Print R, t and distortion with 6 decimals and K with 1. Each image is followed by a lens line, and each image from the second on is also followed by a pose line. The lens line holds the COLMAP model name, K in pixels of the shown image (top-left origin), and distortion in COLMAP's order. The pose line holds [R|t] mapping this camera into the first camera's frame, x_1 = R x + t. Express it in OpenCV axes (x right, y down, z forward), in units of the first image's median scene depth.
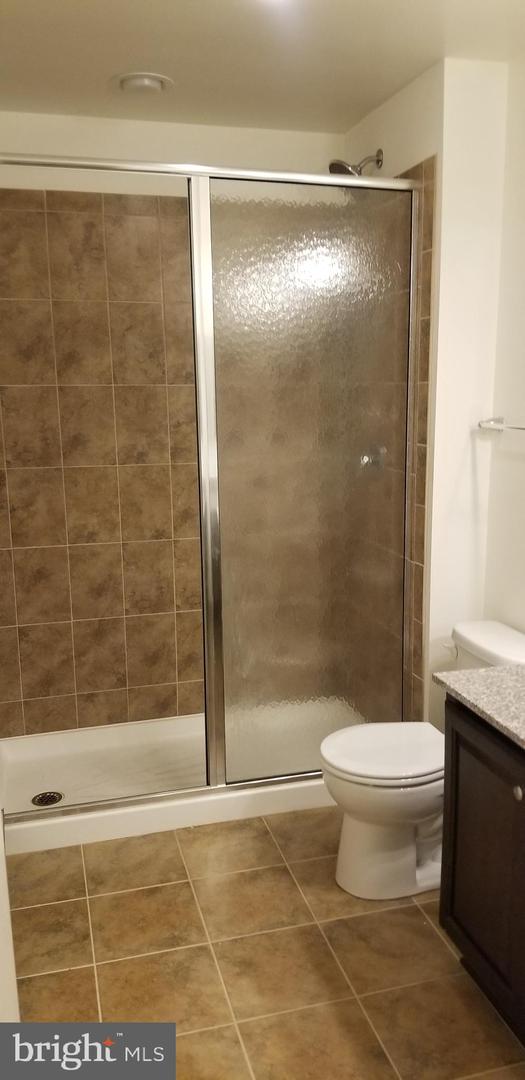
lens RADIAL K [[862.6, 0, 273.5], [0, 862.6, 549.4], [0, 0, 1]] dist [0.084034, -0.130644]
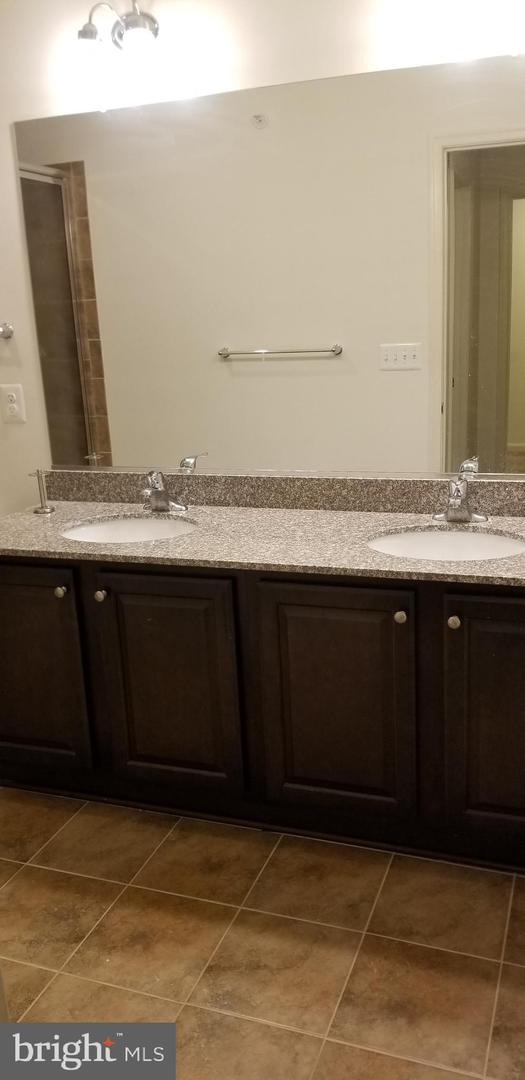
lens RADIAL K [[862.6, 0, 286.0], [0, 862.6, 529.9], [0, 0, 1]] dist [0.084034, -0.130644]
pose [[0.584679, -0.219584, 0.780982, -0.330533], [0.199672, 0.972009, 0.123811, 0.059395], [-0.786309, 0.083551, 0.612159, -0.050995]]
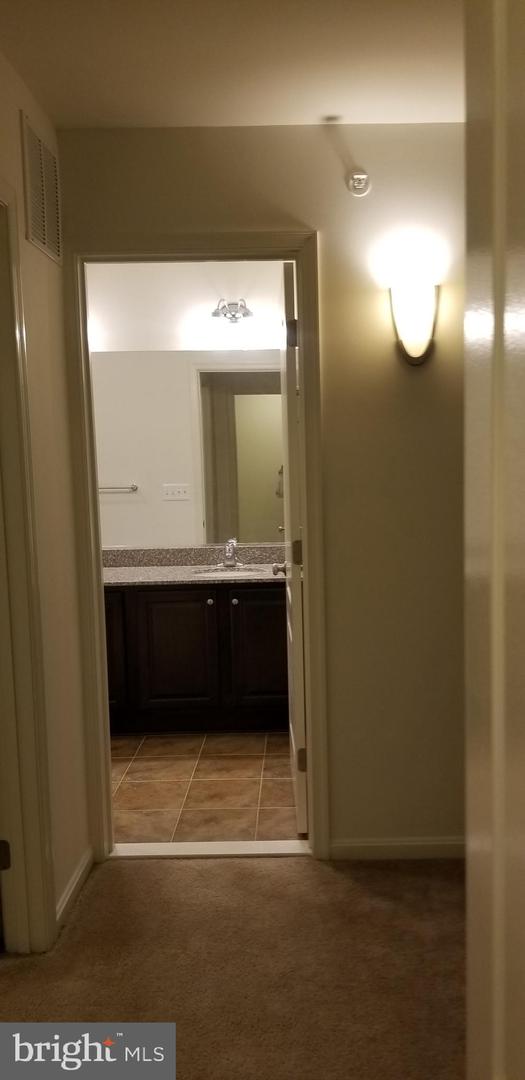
lens RADIAL K [[862.6, 0, 265.9], [0, 862.6, 542.2], [0, 0, 1]] dist [0.084034, -0.130644]
pose [[0.322215, -0.094017, 0.941986, -1.103189], [0.210196, 0.977323, 0.025644, 0.115973], [-0.923036, 0.189739, 0.334670, -0.293555]]
